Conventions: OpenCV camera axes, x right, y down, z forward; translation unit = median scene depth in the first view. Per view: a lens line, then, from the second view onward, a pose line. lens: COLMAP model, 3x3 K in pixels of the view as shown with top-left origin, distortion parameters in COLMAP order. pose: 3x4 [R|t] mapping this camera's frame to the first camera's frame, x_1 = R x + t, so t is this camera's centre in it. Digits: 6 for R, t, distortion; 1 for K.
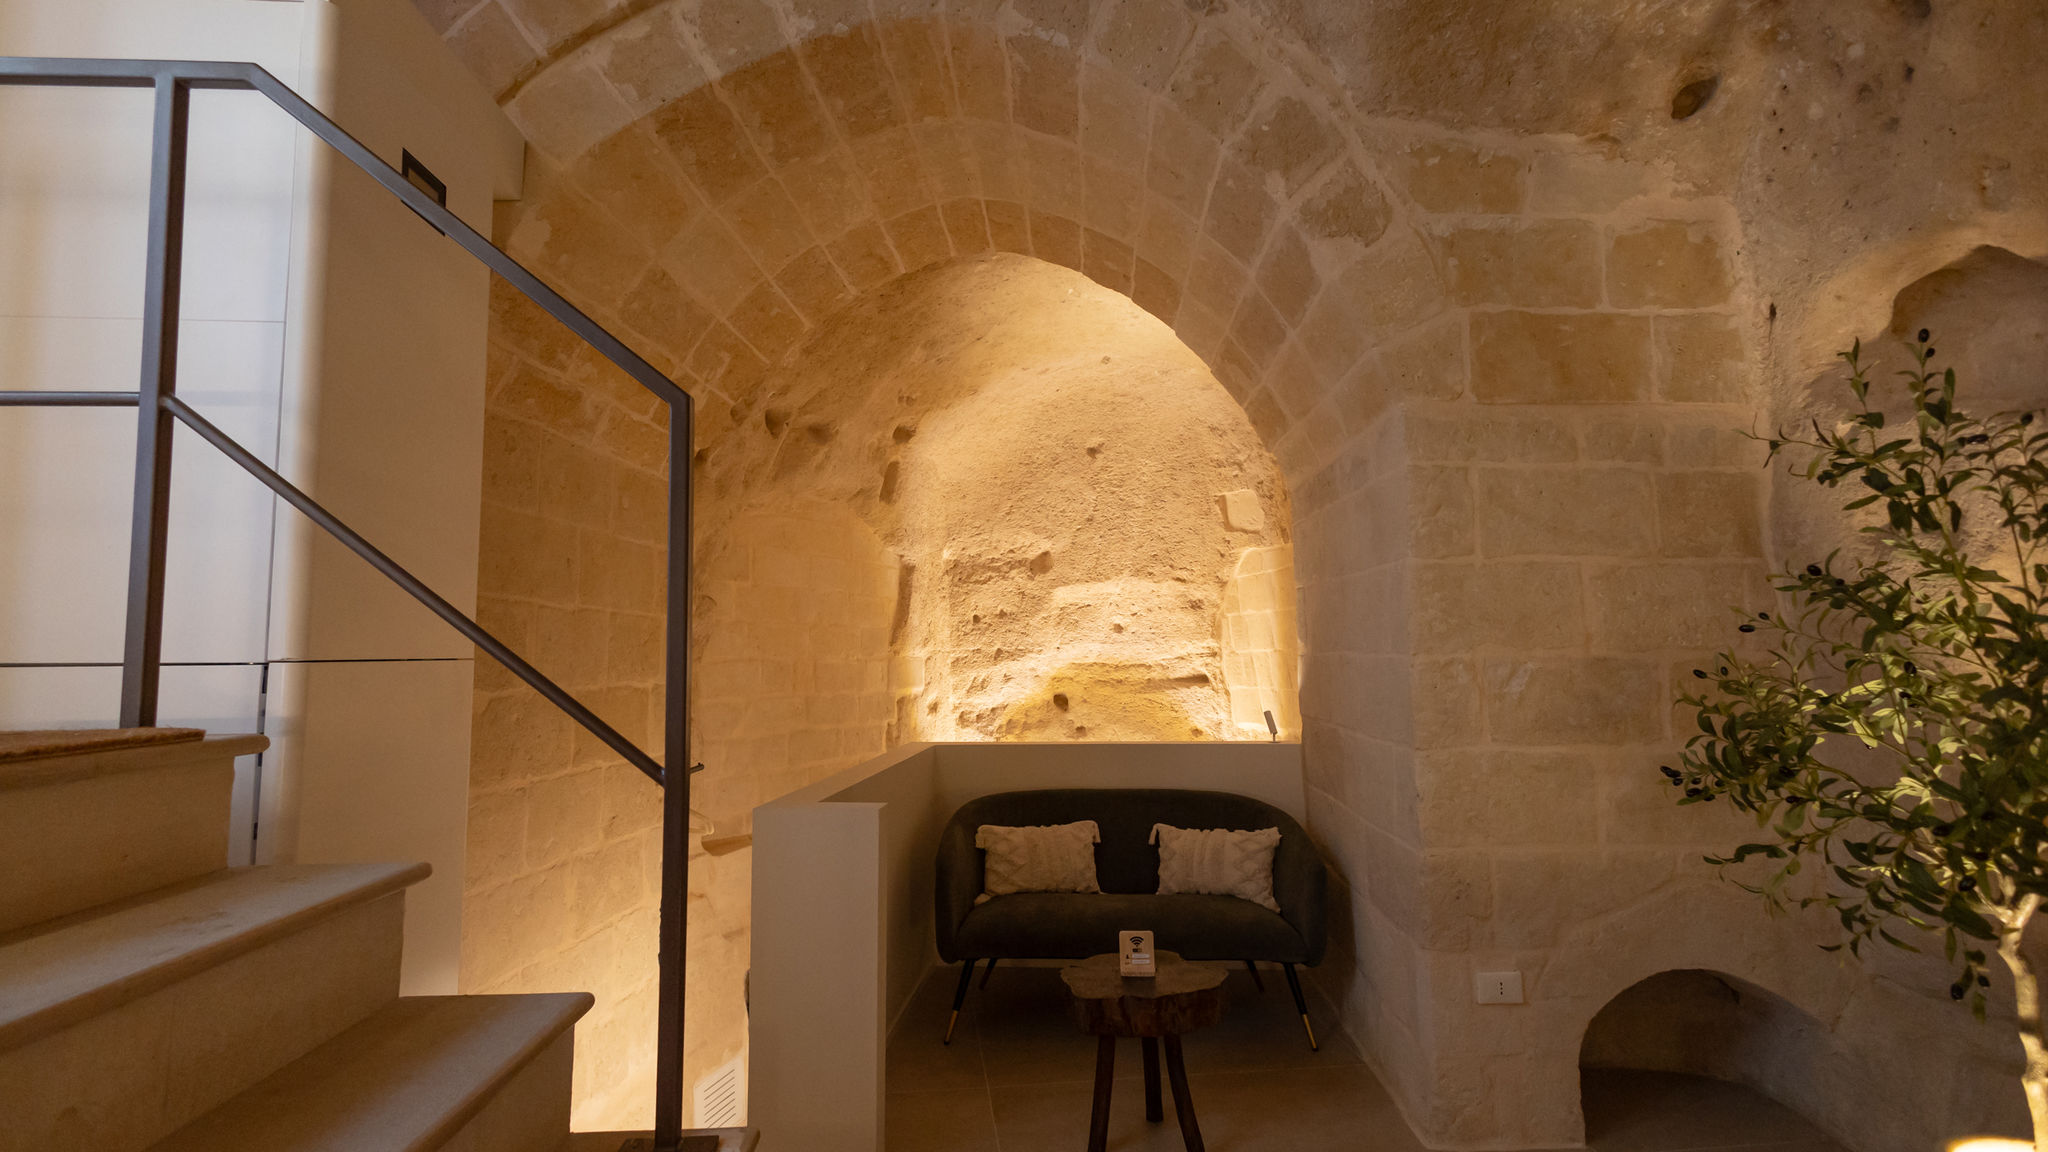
lens RADIAL K [[955.2, 0, 1018.4], [0, 955.2, 573.6], [0, 0, 1]] dist [0.010634, 0.000075]
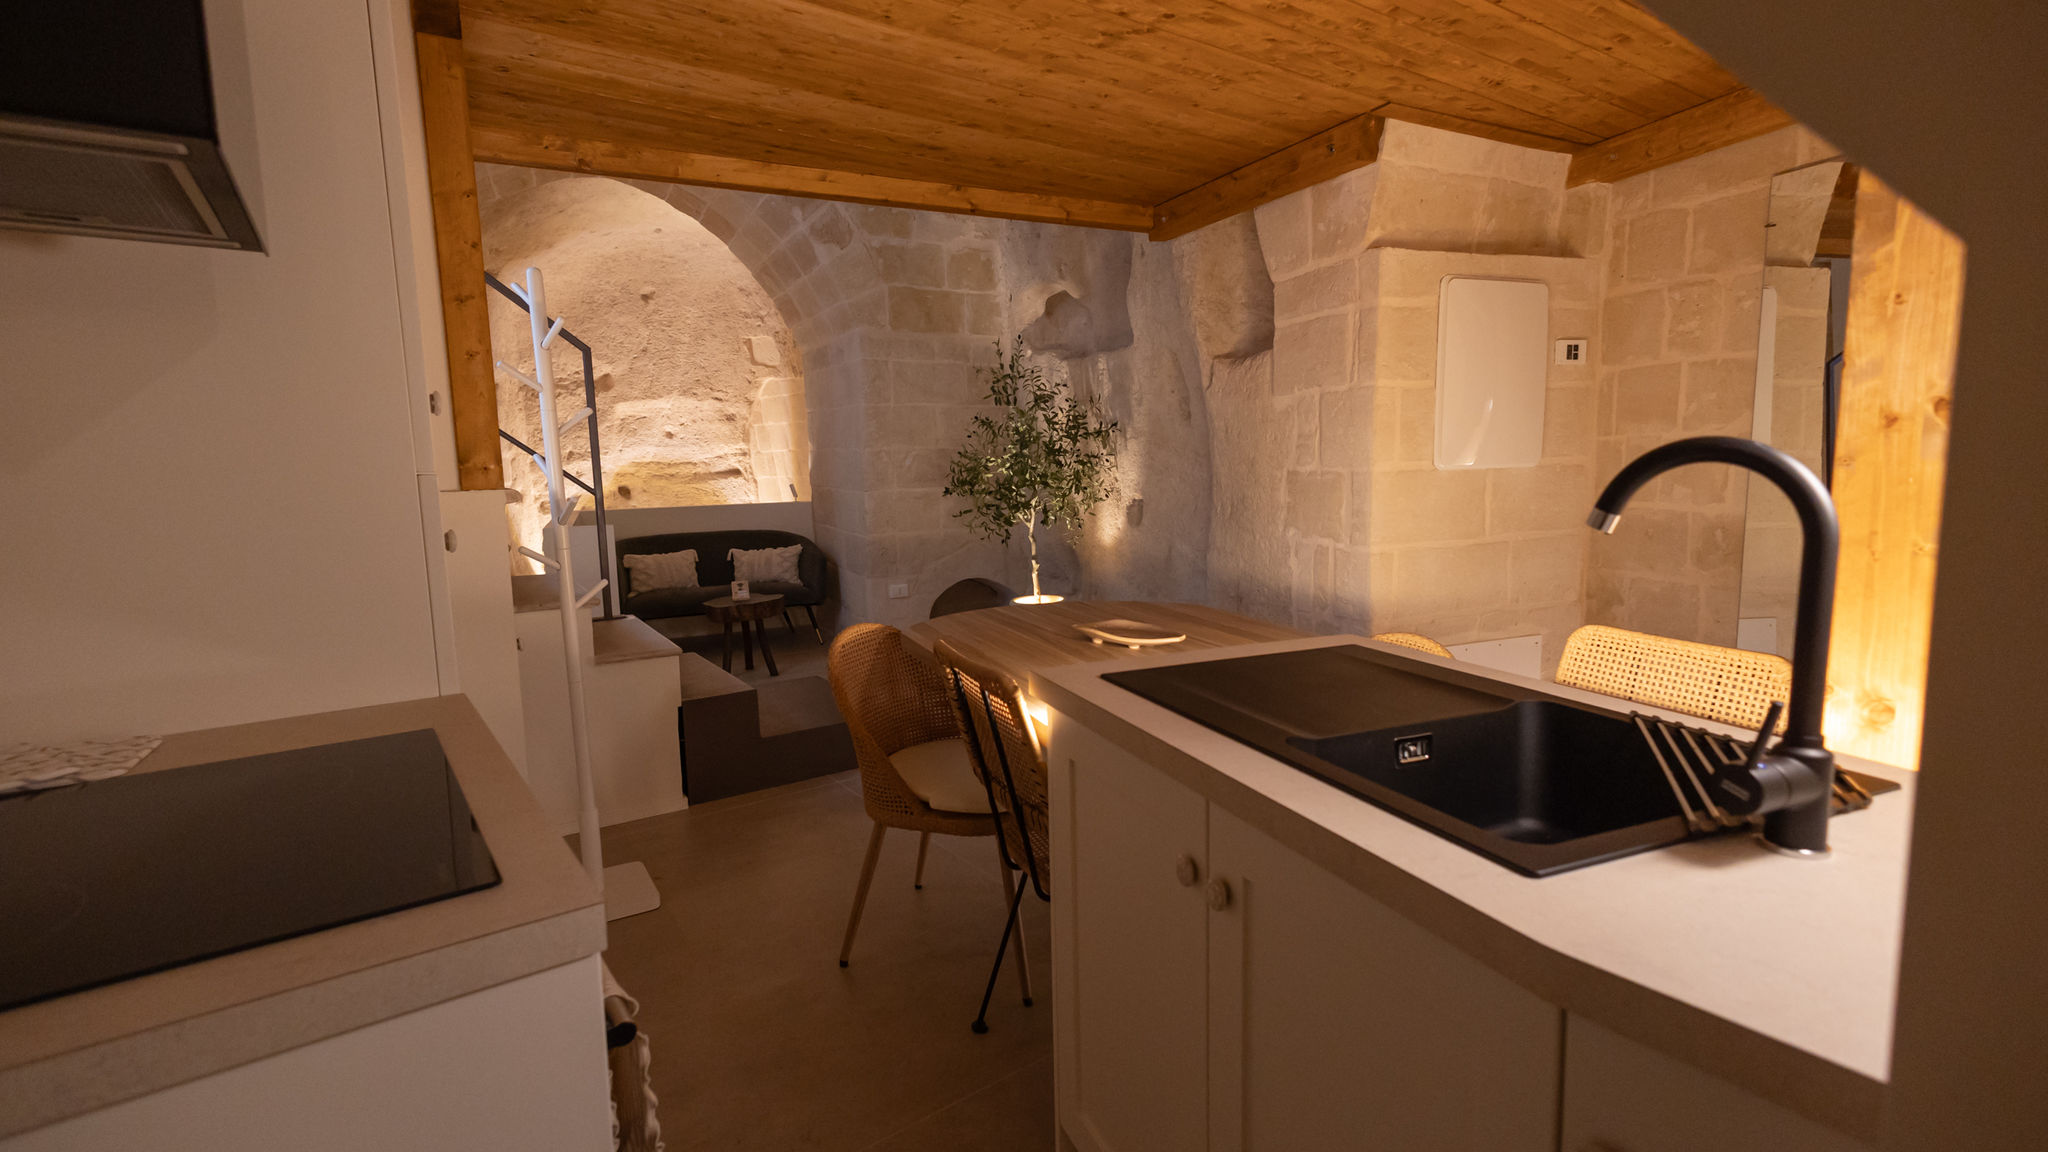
lens RADIAL K [[942.0, 0, 1030.0], [0, 942.0, 574.4], [0, 0, 1]] dist [0.007937, 0.000050]
pose [[0.863860, -0.074201, 0.498237, -0.157638], [-0.028923, 0.980153, 0.196120, -0.029335], [-0.502901, -0.183831, 0.844569, -0.473116]]
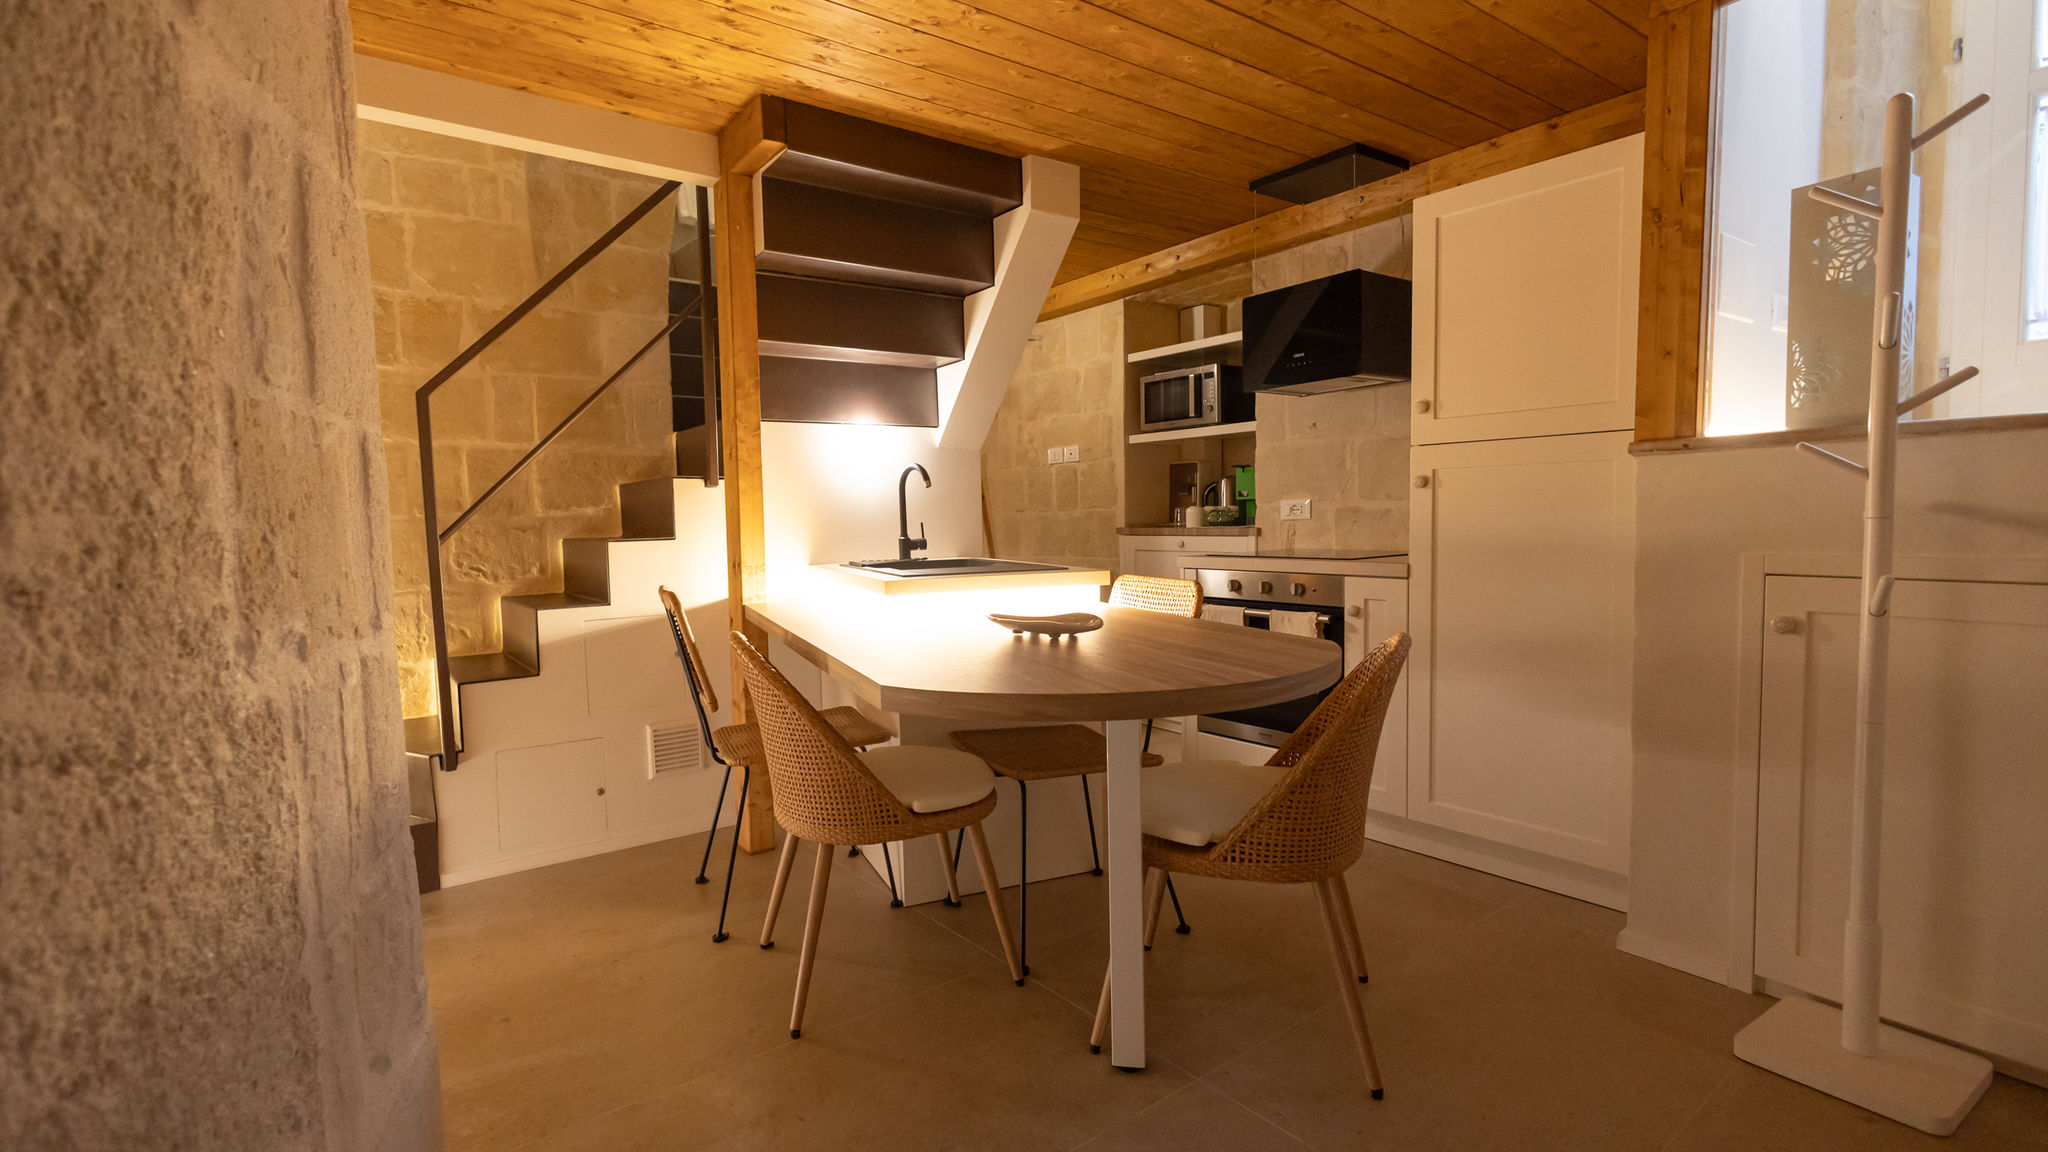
lens RADIAL K [[943.8, 0, 1016.3], [0, 943.8, 575.9], [0, 0, 1]] dist [0.013920, 0.000209]
pose [[-0.855073, 0.055917, -0.515484, 0.247956], [0.070967, 0.997433, -0.009522, 0.051441], [0.513628, -0.044724, -0.856846, 0.114346]]
